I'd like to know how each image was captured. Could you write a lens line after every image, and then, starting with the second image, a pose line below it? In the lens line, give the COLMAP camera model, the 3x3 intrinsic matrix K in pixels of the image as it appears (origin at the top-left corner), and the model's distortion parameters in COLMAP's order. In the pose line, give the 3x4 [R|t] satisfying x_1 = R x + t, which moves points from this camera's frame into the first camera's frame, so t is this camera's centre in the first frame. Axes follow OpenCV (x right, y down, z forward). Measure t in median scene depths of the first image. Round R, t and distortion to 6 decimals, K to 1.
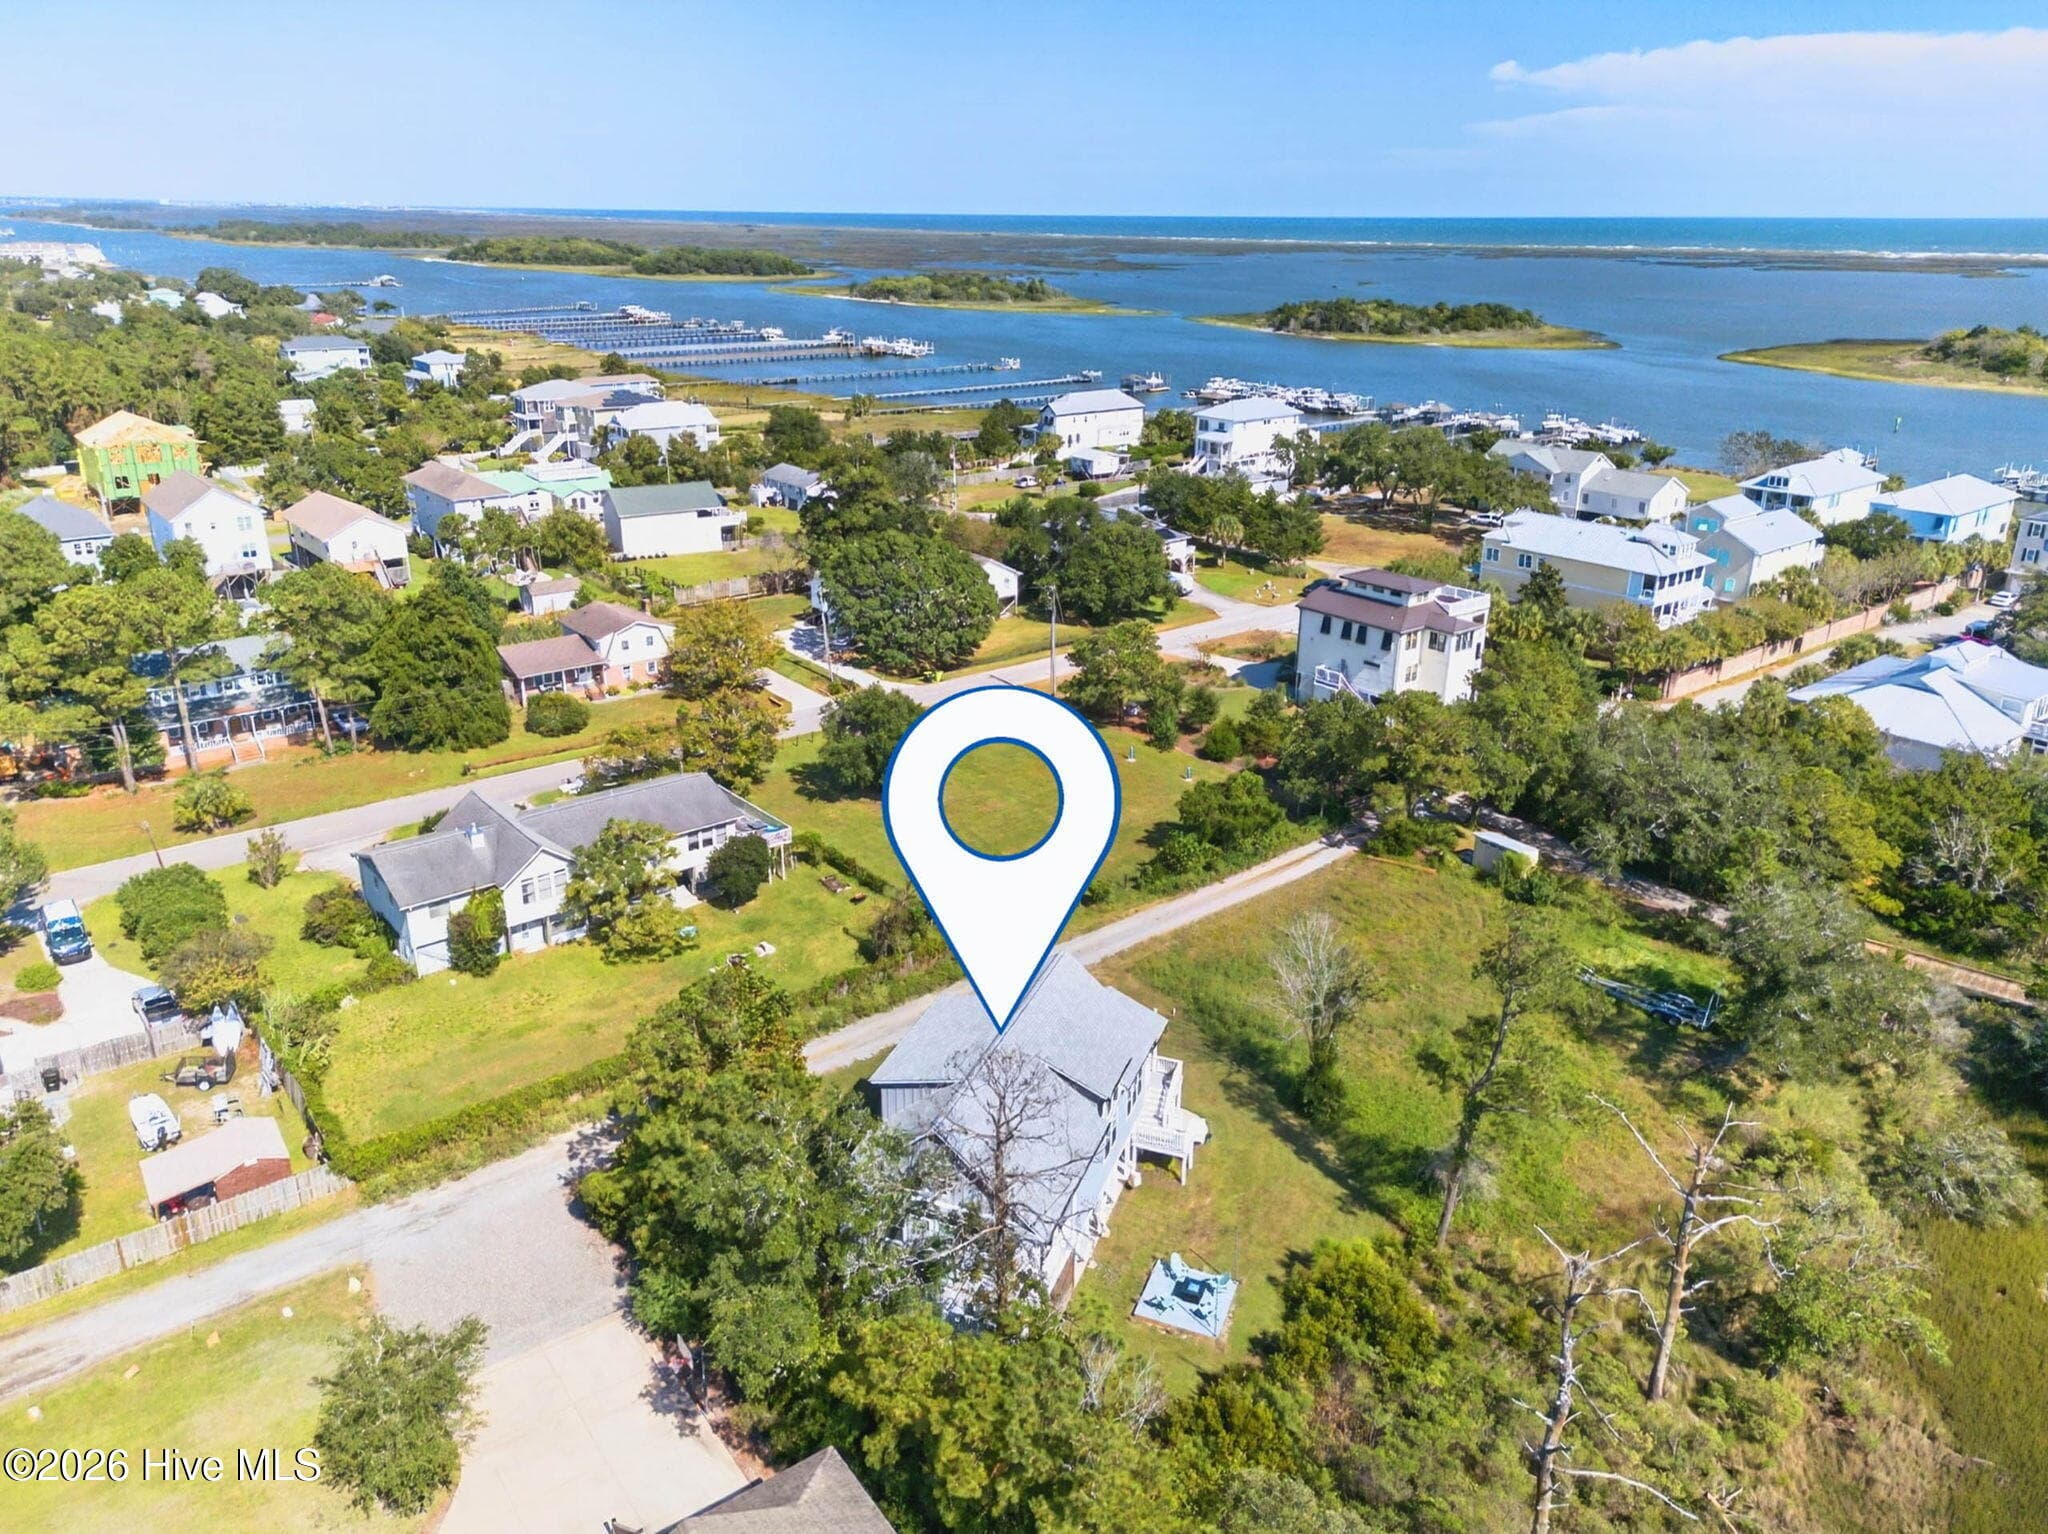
lens RADIAL K [[1464.3, 0, 1028.9], [0, 1464.3, 765.2], [0, 0, 1]] dist [0.083671, -0.081178]
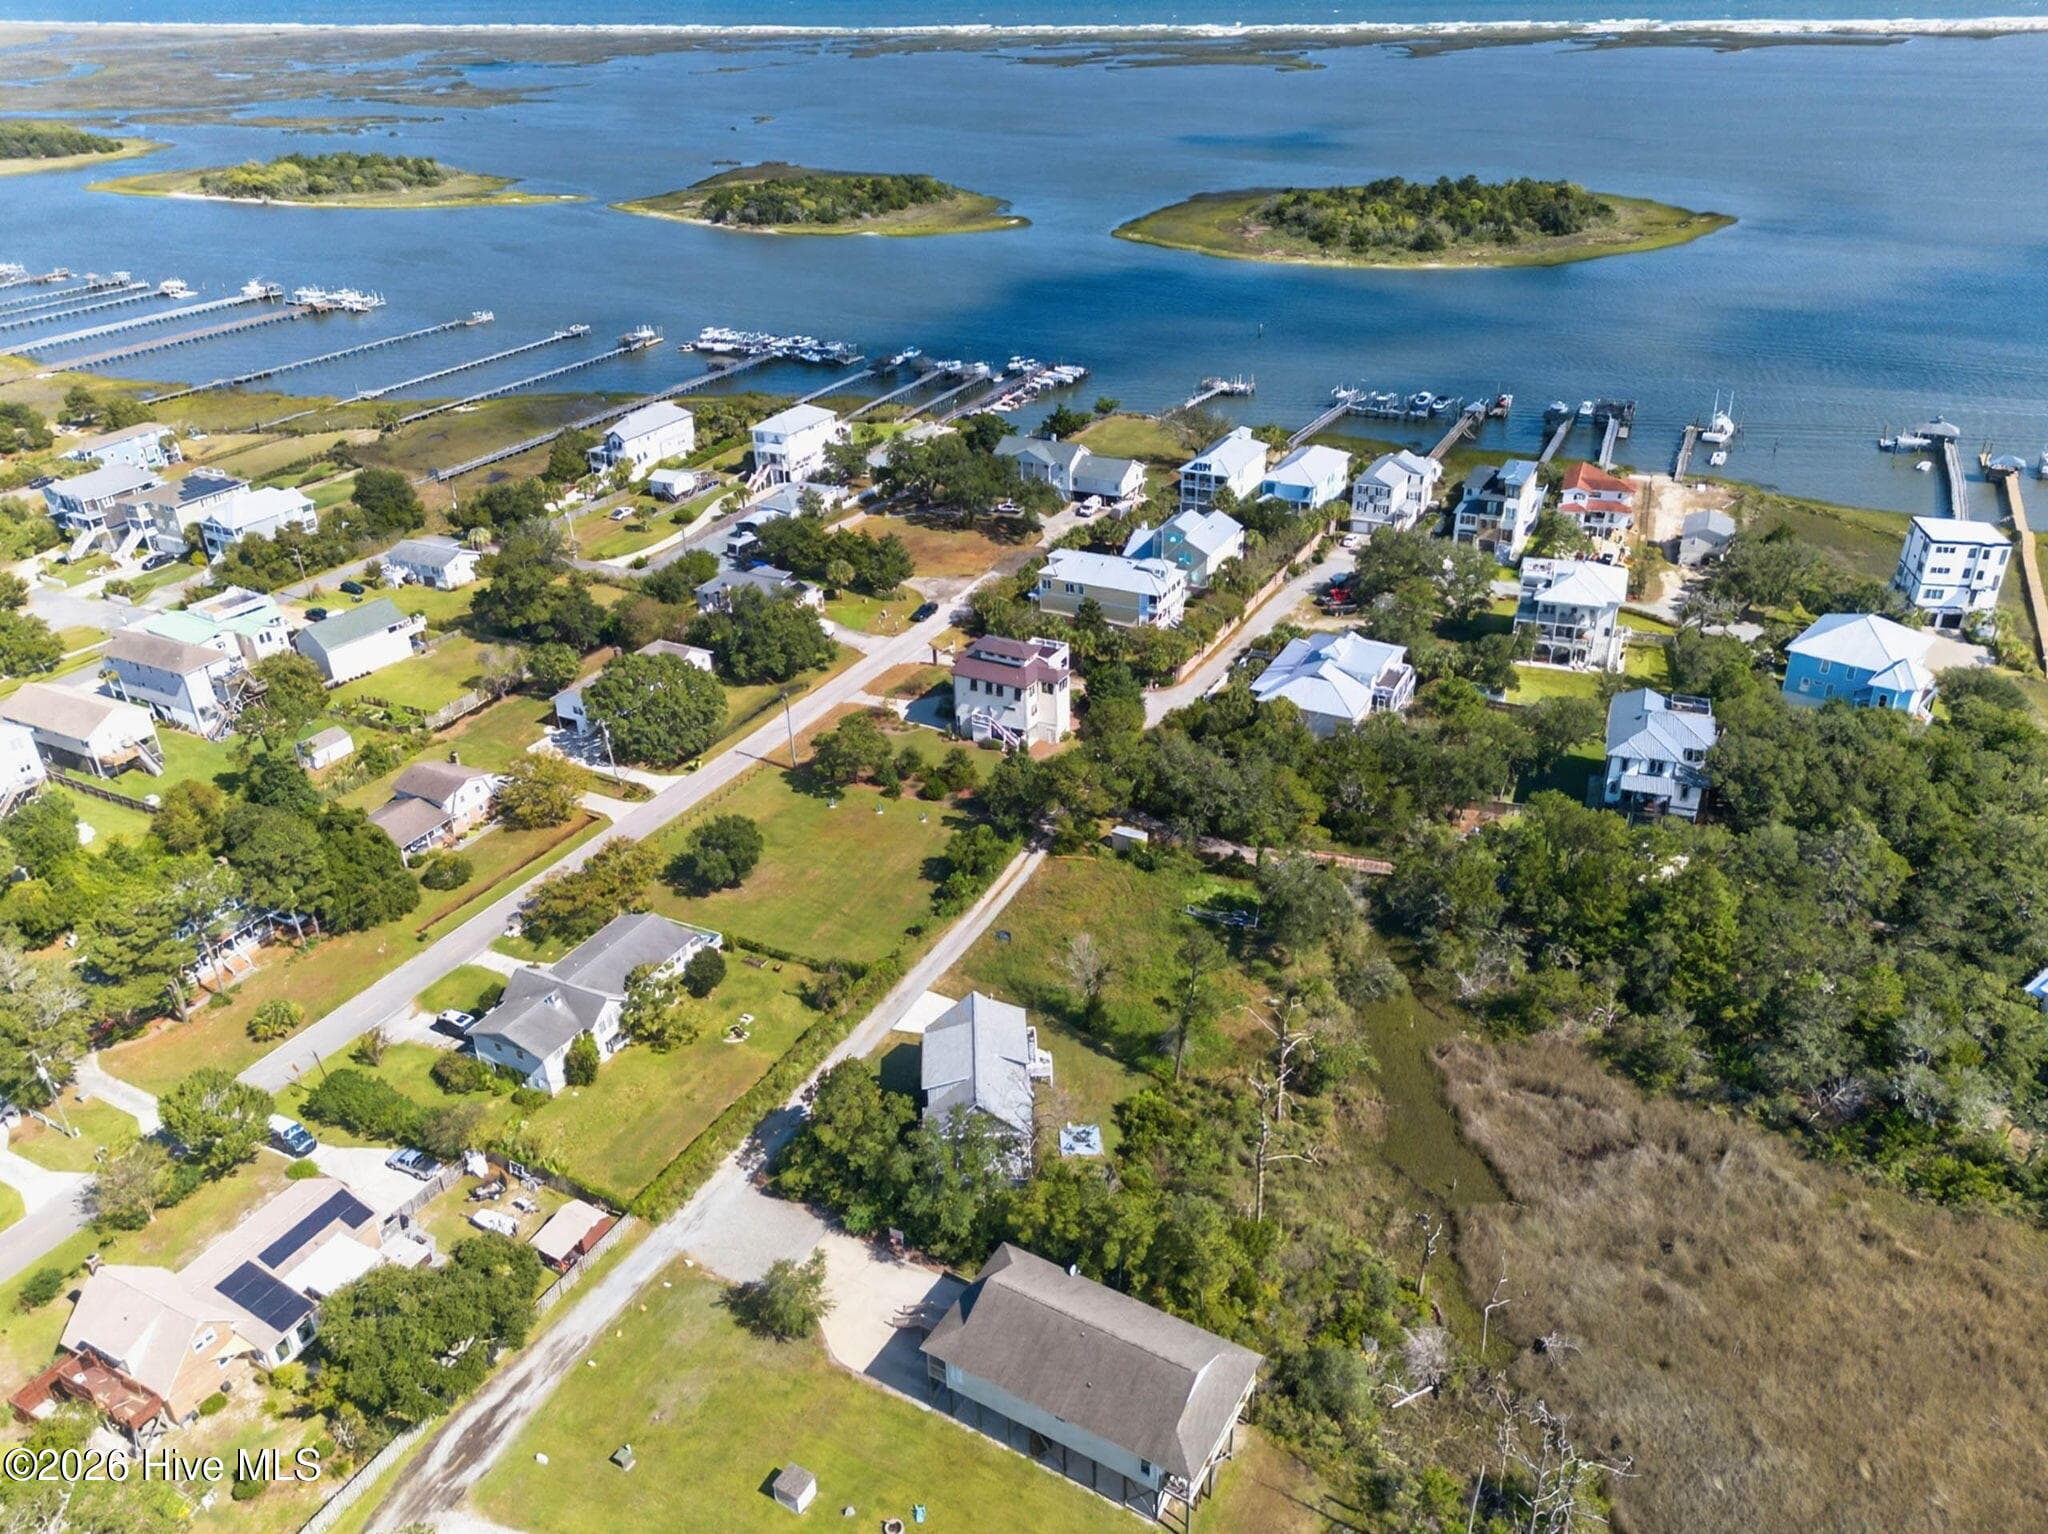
lens RADIAL K [[1568.4, 0, 1063.4], [0, 1568.4, 769.9], [0, 0, 1]] dist [0.116796, -0.155834]
pose [[0.911712, -0.215574, 0.349726, -0.368063], [0.166140, 0.972021, 0.166048, -0.333895], [-0.375737, -0.093285, 0.922019, -0.641437]]
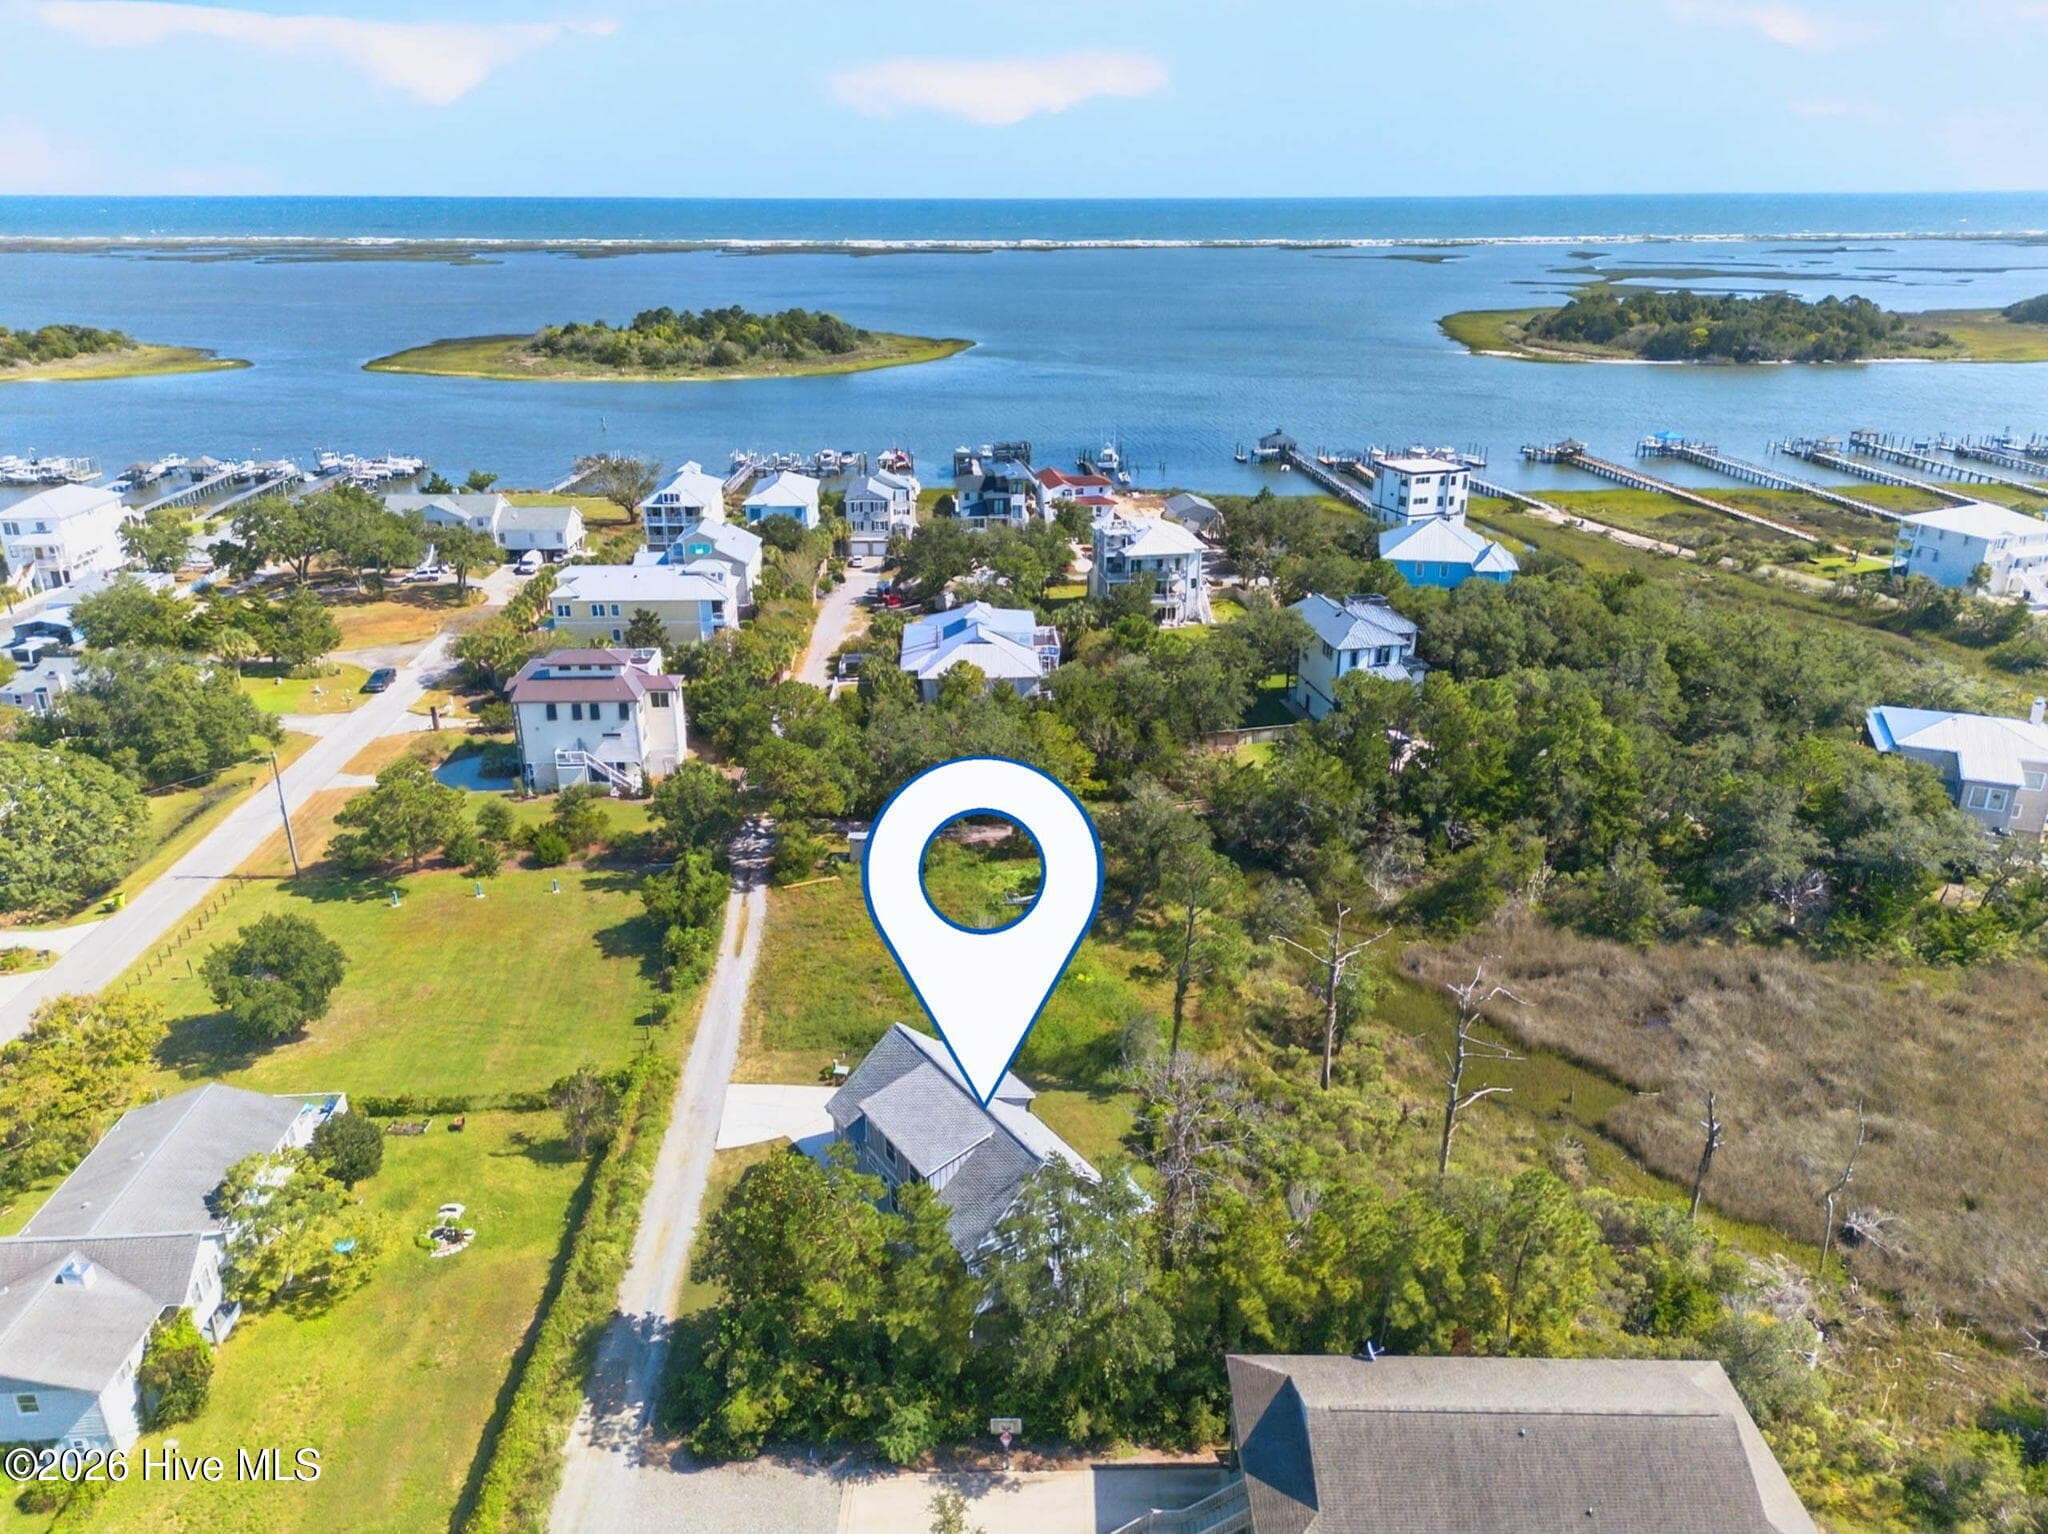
lens RADIAL K [[1476.6, 0, 1055.5], [0, 1476.6, 761.8], [0, 0, 1]] dist [0.080602, -0.077299]
pose [[0.577644, -0.300768, 0.758858, -0.524879], [0.290404, 0.944543, 0.153308, -0.154938], [-0.762885, 0.131818, 0.632954, 0.072474]]
